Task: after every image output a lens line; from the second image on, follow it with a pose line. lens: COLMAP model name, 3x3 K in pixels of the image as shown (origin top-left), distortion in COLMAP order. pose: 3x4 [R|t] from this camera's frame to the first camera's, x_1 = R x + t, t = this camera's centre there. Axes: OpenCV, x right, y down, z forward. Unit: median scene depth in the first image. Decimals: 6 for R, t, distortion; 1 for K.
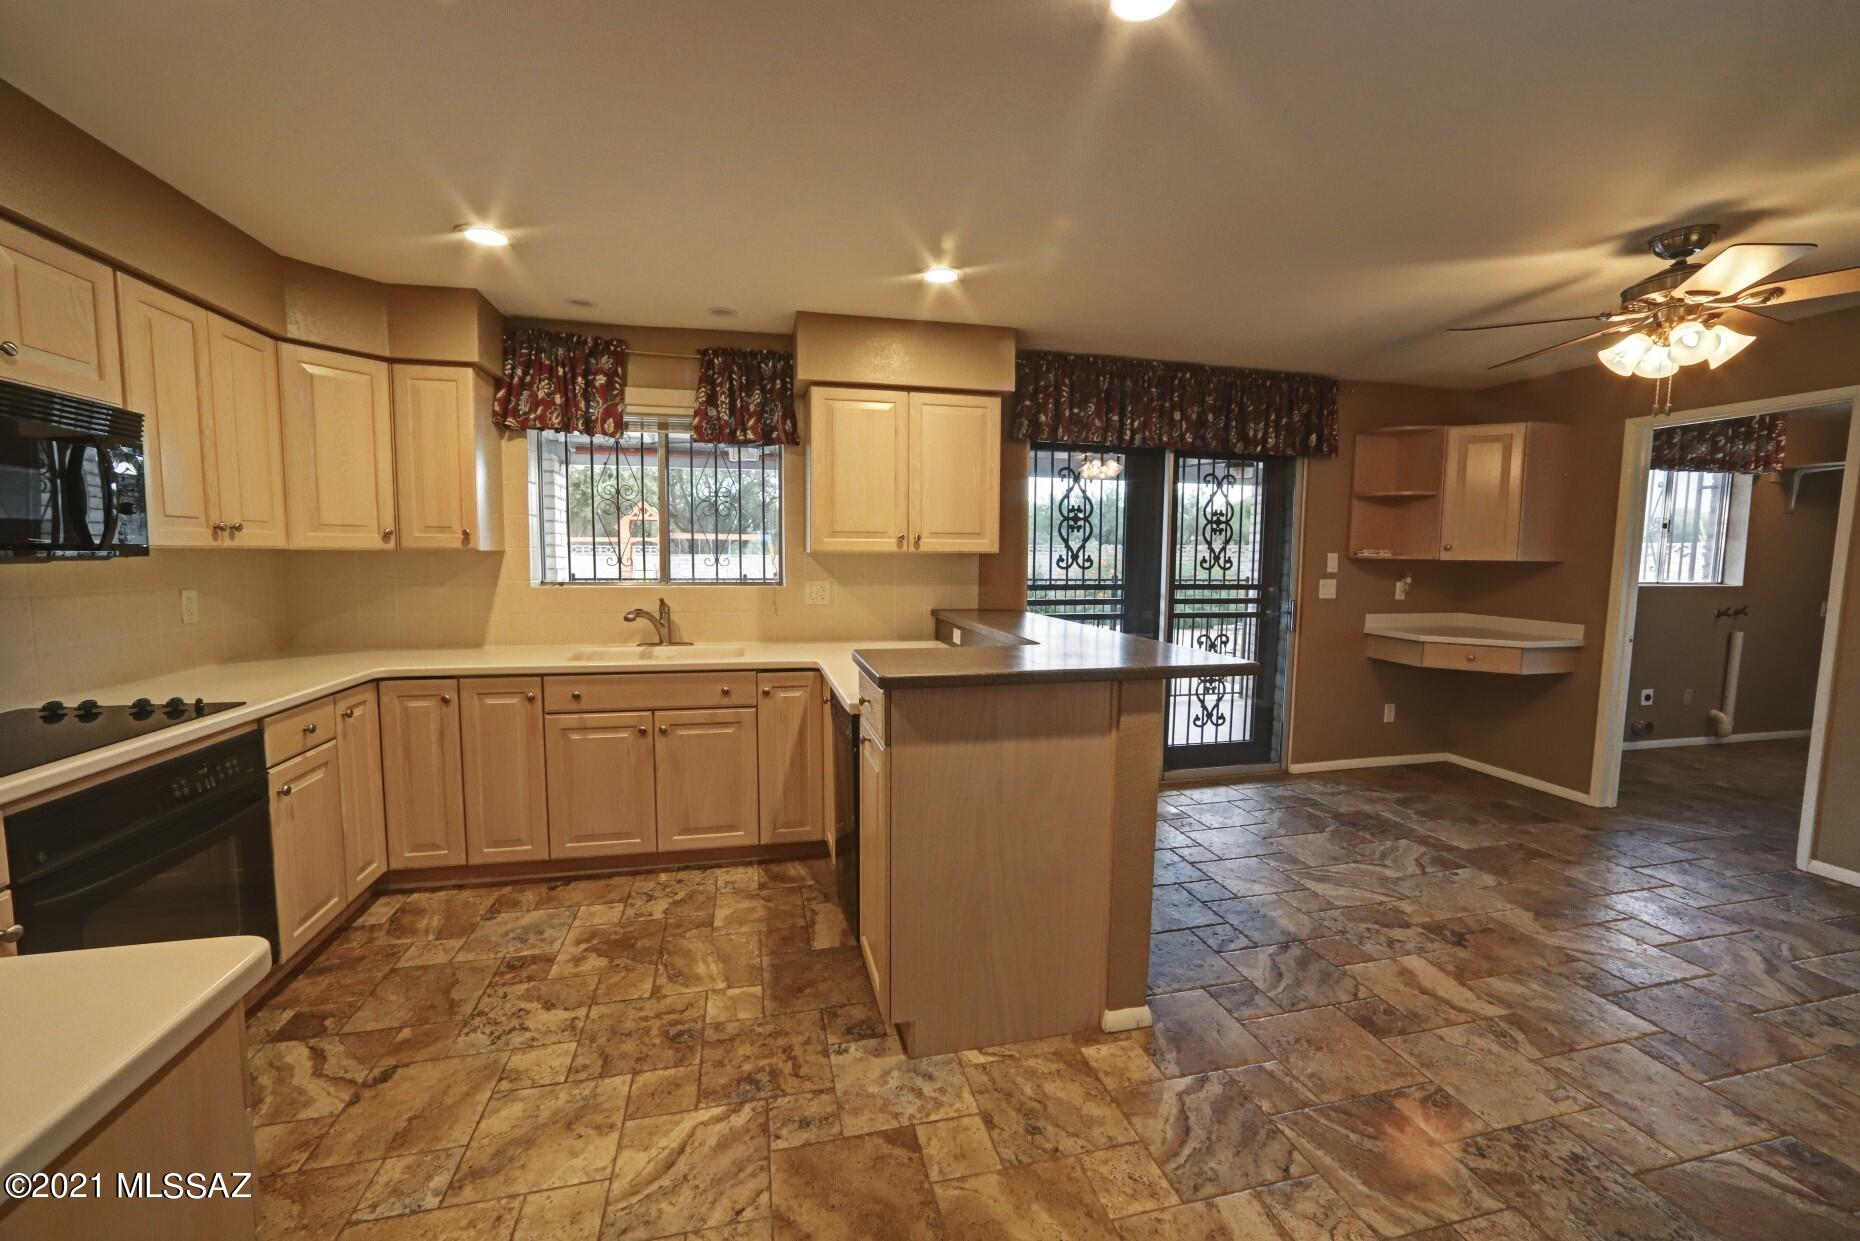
lens RADIAL K [[736.4, 0, 923.5], [0, 736.4, 619.6], [0, 0, 1]] dist [-0.029962, 0.010366]
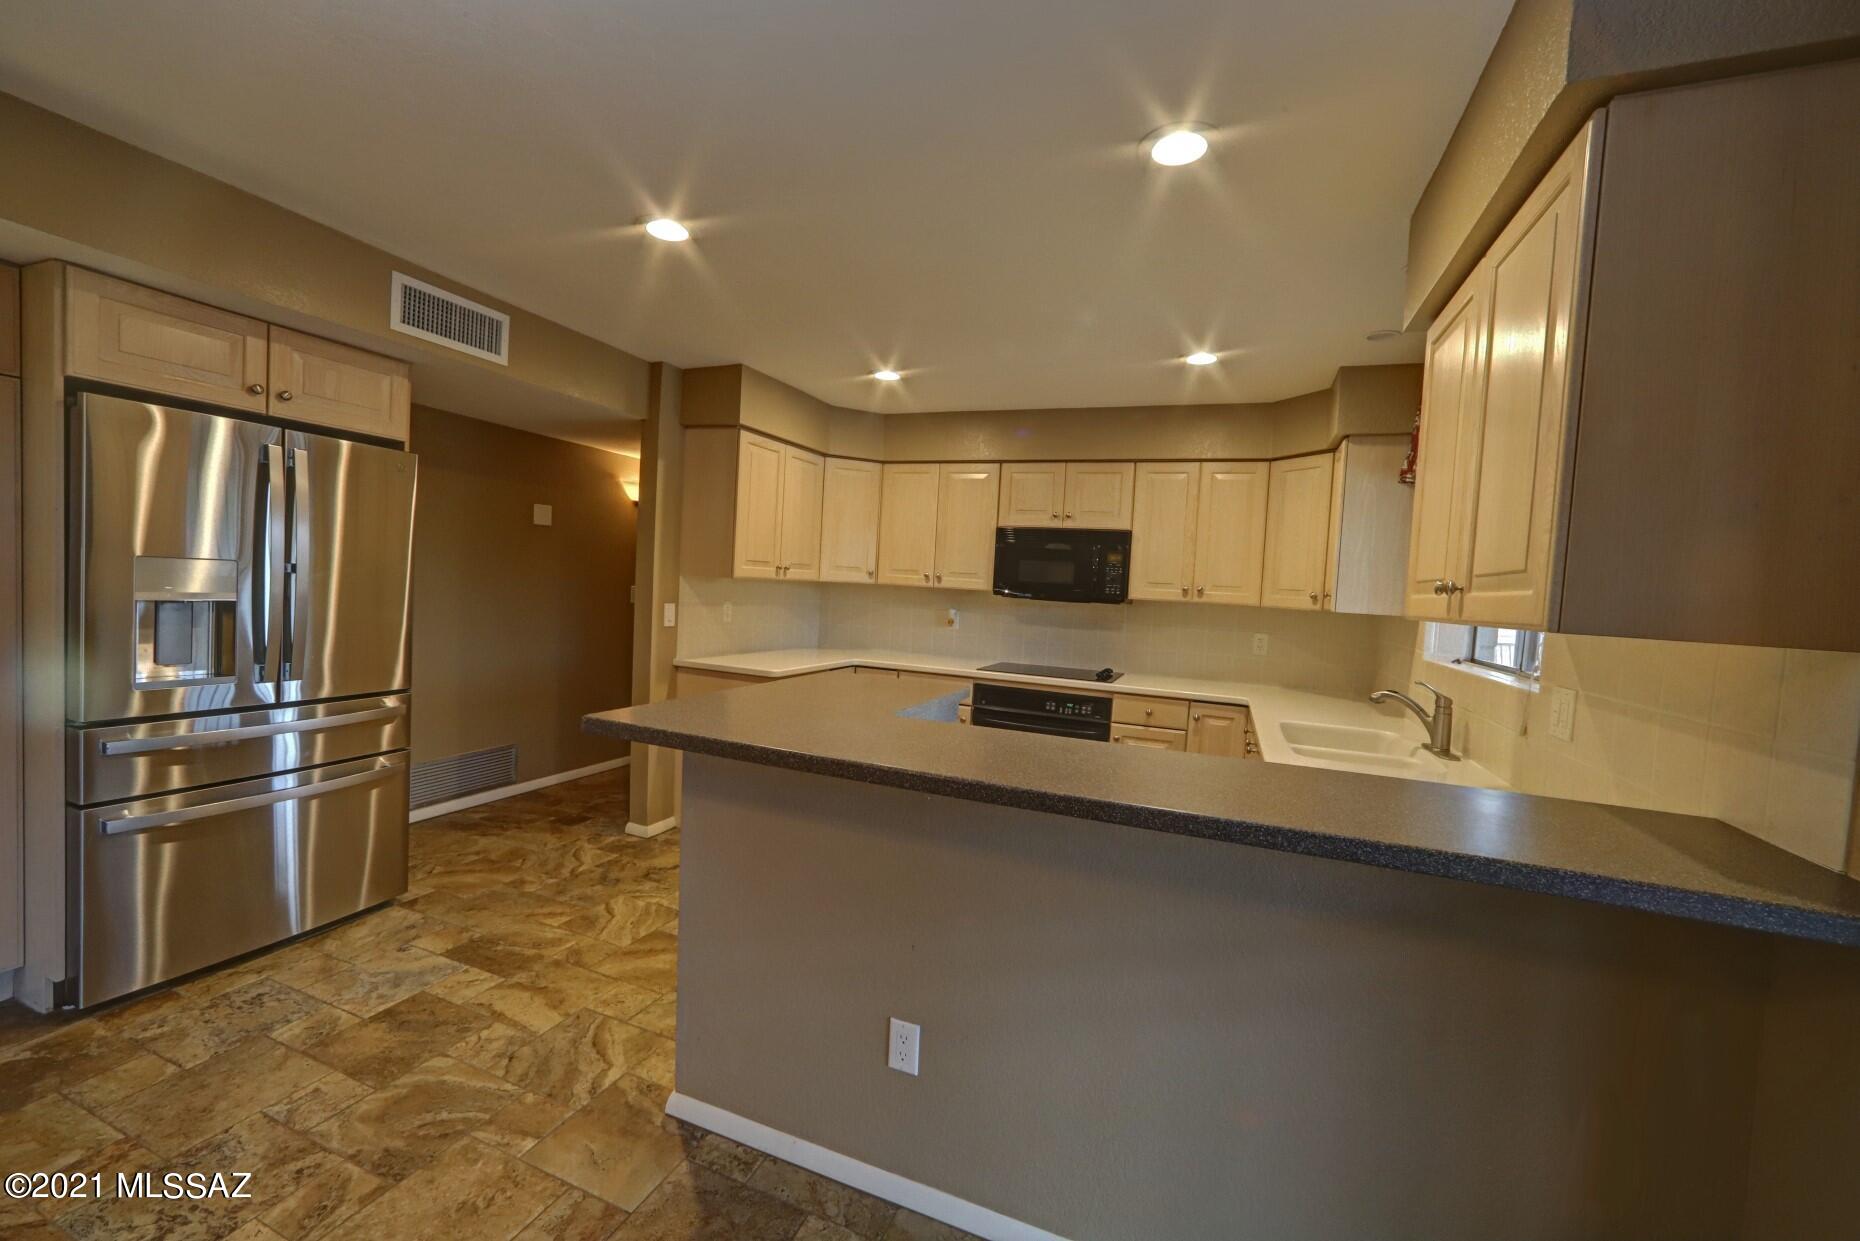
lens RADIAL K [[736.4, 0, 922.2], [0, 736.4, 612.6], [0, 0, 1]] dist [-0.029962, 0.010366]
pose [[-0.581853, -0.008984, -0.813244, 0.528091], [-0.134211, 0.987290, 0.085118, -0.094055], [0.802144, 0.158673, -0.575664, 1.028678]]
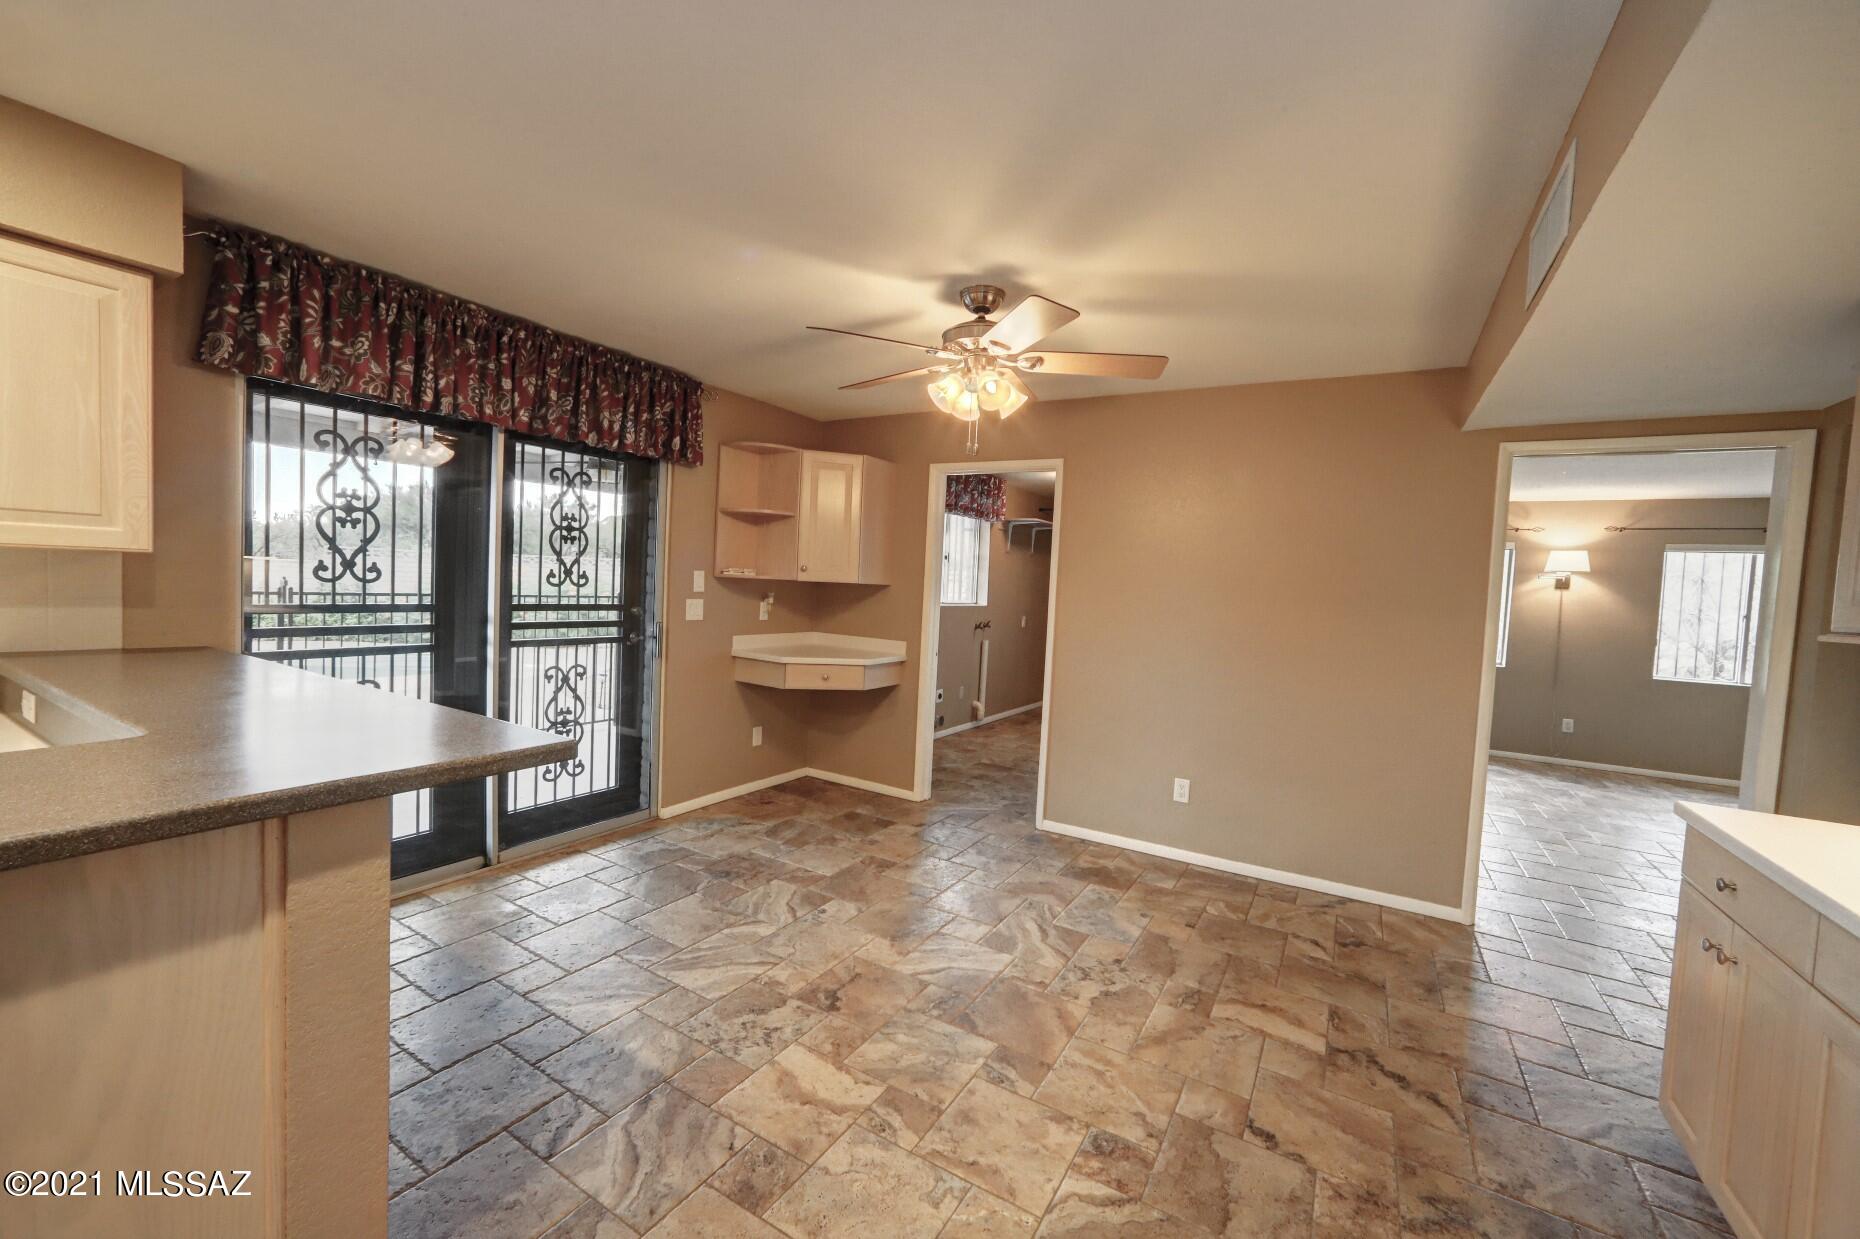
lens RADIAL K [[736.4, 0, 923.1], [0, 736.4, 615.2], [0, 0, 1]] dist [-0.029962, 0.010366]
pose [[0.701170, -0.007795, 0.712952, 0.129631], [0.024659, 0.999607, -0.013322, -0.020764], [-0.712568, 0.026922, 0.701087, 0.200991]]
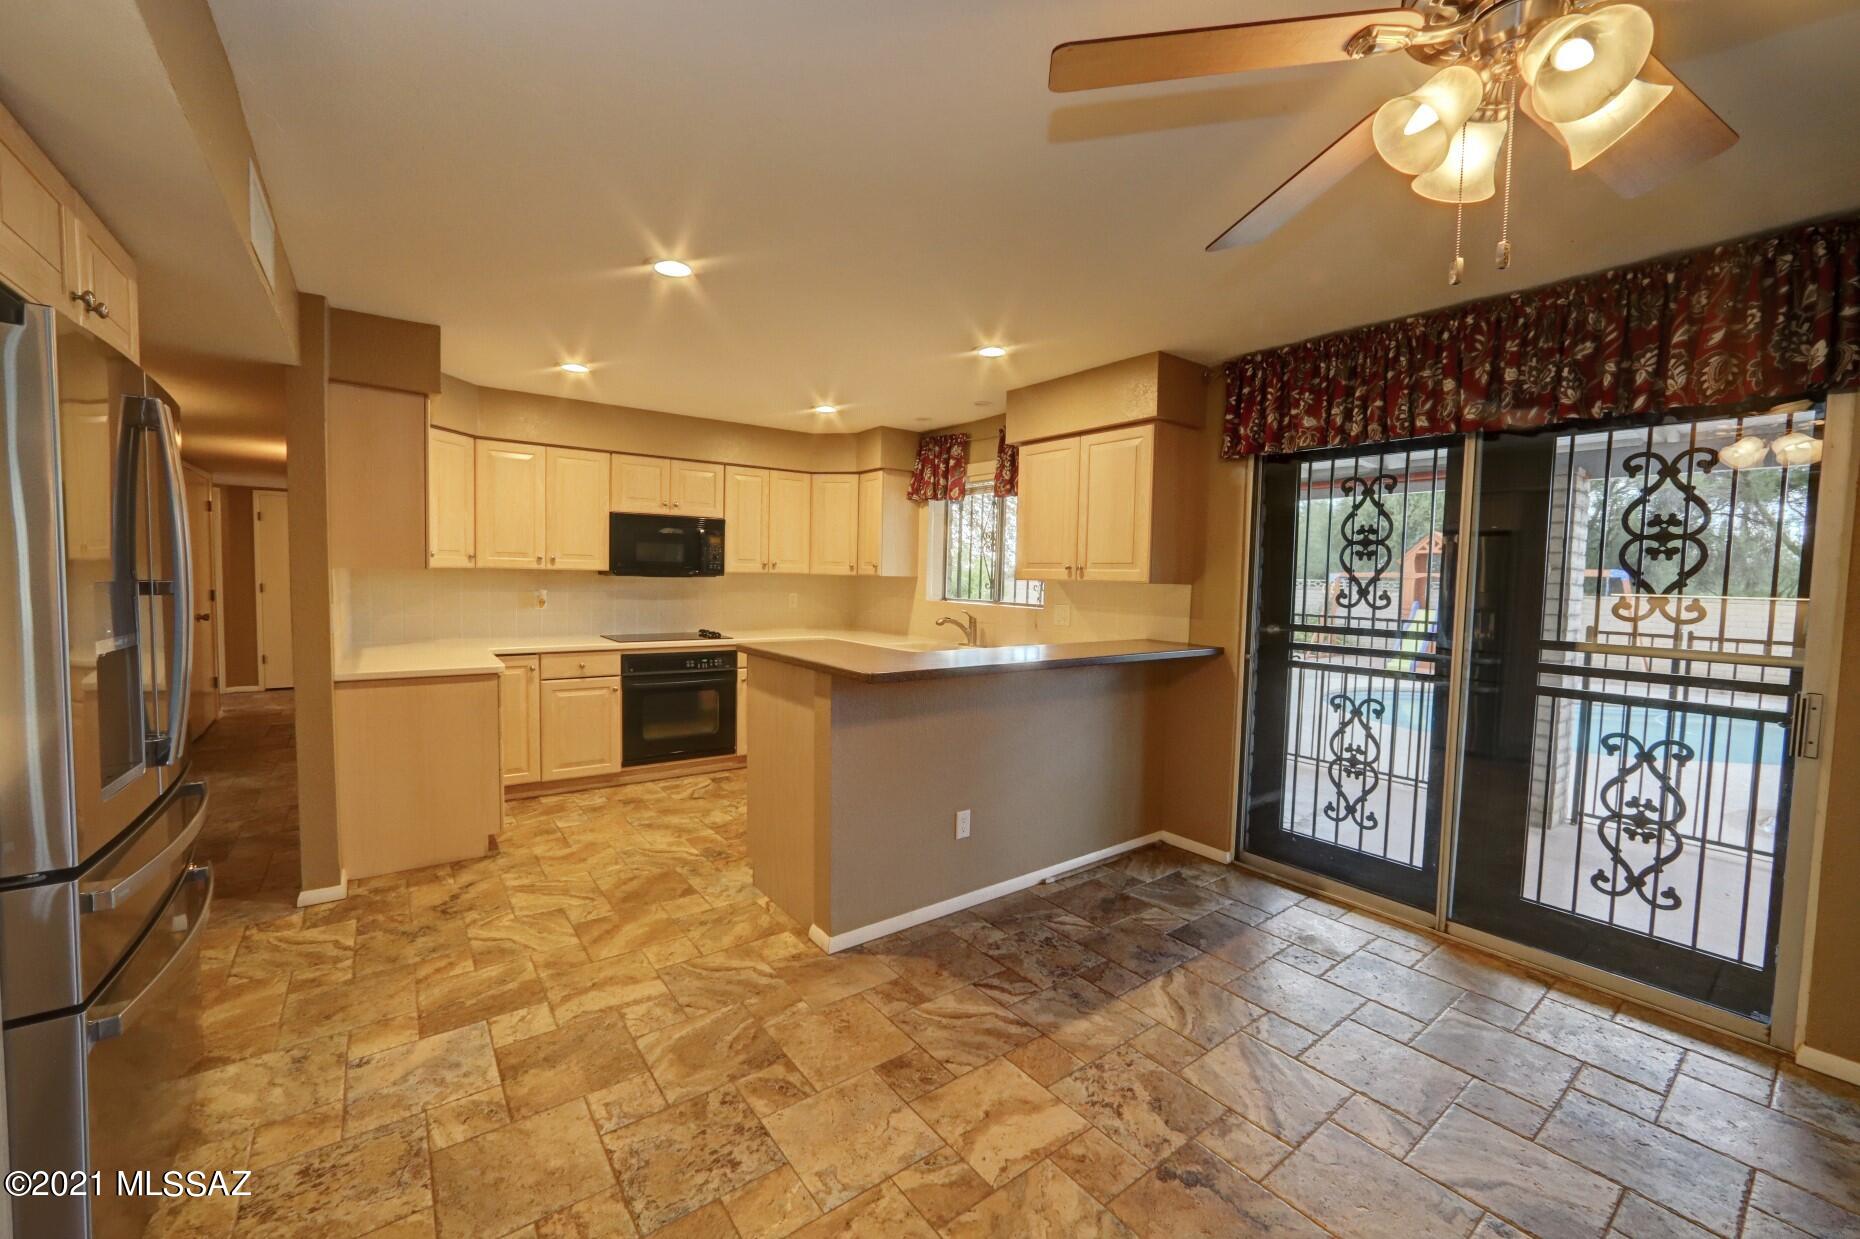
lens RADIAL K [[736.4, 0, 920.7], [0, 736.4, 614.5], [0, 0, 1]] dist [-0.029962, 0.010366]
pose [[0.393617, 0.051045, -0.917856, 0.928088], [-0.102689, 0.994650, 0.011279, -0.030852], [0.913521, 0.089815, 0.396752, 0.371271]]
